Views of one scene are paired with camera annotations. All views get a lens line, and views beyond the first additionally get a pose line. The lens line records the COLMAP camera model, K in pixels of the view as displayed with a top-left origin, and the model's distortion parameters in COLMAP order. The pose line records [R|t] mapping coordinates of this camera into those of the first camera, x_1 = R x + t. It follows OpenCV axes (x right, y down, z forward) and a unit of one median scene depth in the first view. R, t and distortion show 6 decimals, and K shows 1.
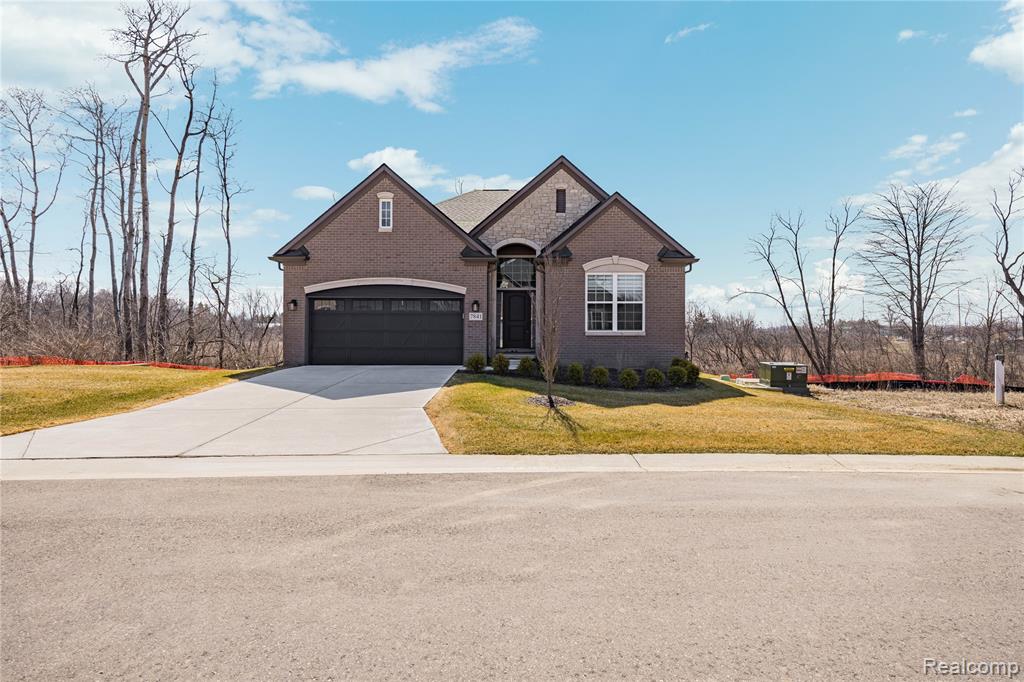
lens RADIAL K [[592.5, 0, 509.0], [0, 592.5, 340.8], [0, 0, 1]] dist [-0.003396, 0.000775]
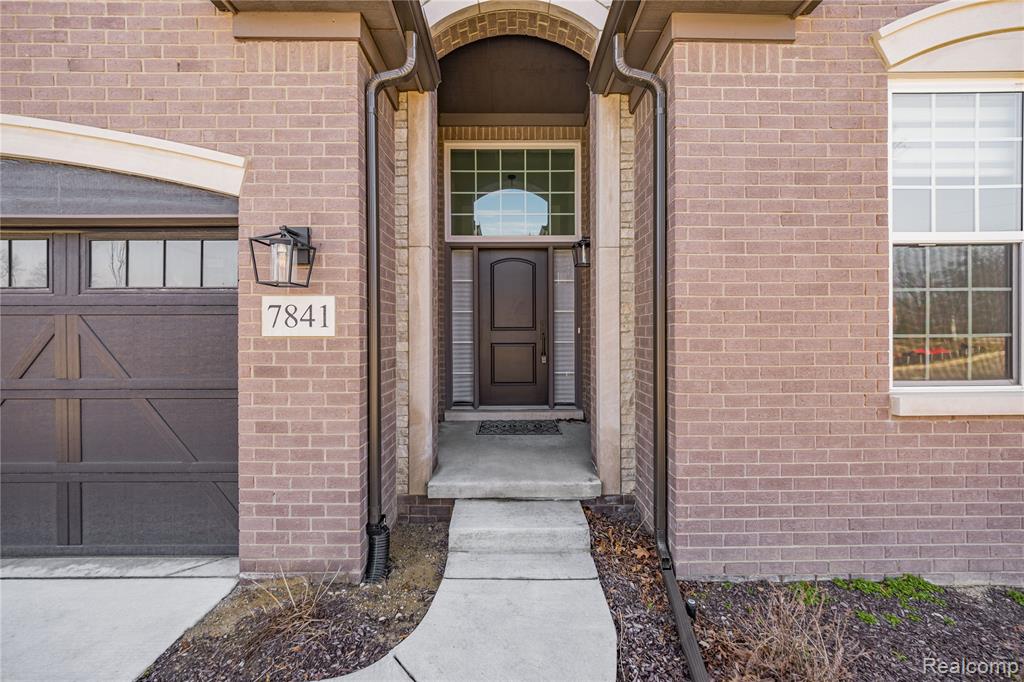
lens RADIAL K [[439.6, 0, 517.6], [0, 439.6, 333.9], [0, 0, 1]] dist [-0.002307, -0.000269]
pose [[0.999381, -0.007254, 0.034412, 0.006884], [0.007248, 0.999974, 0.000302, -0.034843], [-0.034413, -0.000053, 0.999408, 0.858299]]
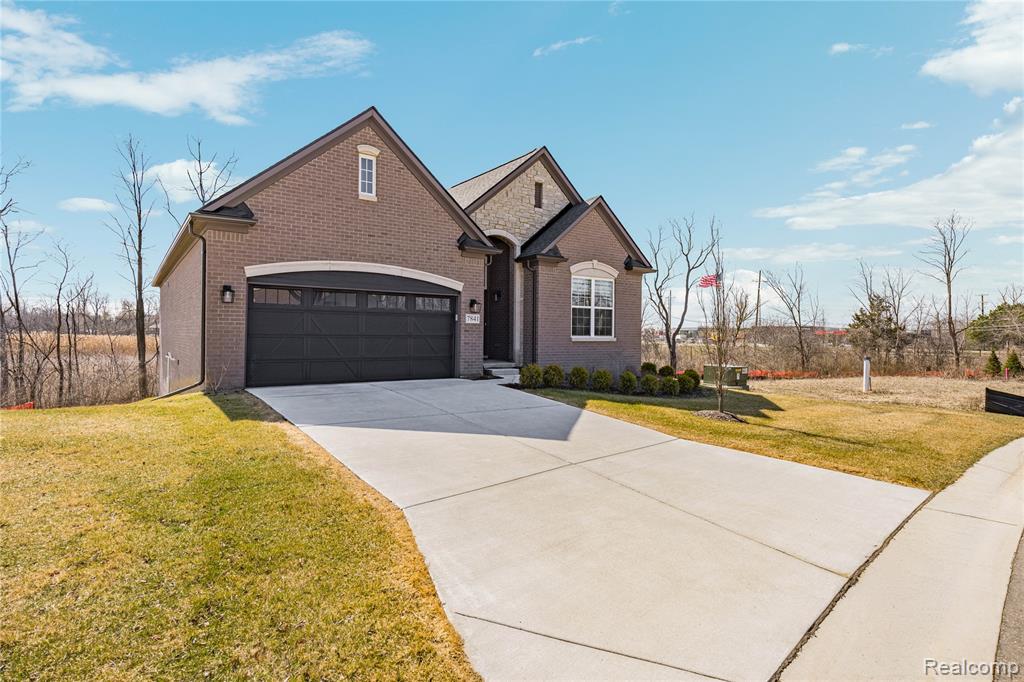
lens RADIAL K [[554.7, 0, 517.7], [0, 554.7, 339.3], [0, 0, 1]] dist [-0.003539, -0.000003]
pose [[0.792617, -0.000305, 0.609720, -0.478870], [-0.002068, 0.999993, 0.003188, -0.014591], [-0.609716, -0.003788, 0.792611, 0.342446]]
